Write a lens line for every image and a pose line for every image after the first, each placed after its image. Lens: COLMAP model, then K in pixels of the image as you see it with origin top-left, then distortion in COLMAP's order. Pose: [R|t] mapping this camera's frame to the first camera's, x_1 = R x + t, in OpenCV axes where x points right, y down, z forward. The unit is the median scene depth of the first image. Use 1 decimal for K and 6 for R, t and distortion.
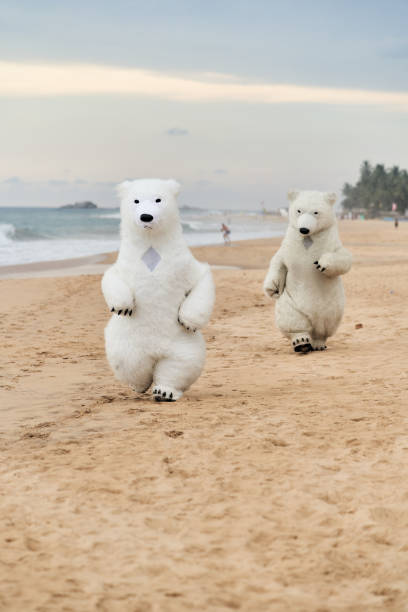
lens RADIAL K [[1540.3, 0, 204.0], [0, 1540.3, 306.0], [0, 0, 1]] dist [-0.632946, -0.359209]
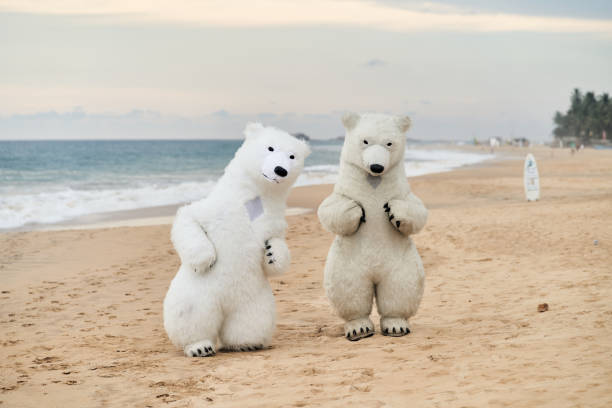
lens RADIAL K [[1536.1, 0, 306.0], [0, 1536.1, 204.0], [0, 0, 1]] dist [-0.624425, -0.517913]
pose [[0.997188, -0.012681, -0.073857, 0.081167], [0.011081, 0.999696, -0.022034, -0.030944], [0.074114, 0.021154, 0.997025, 0.582342]]
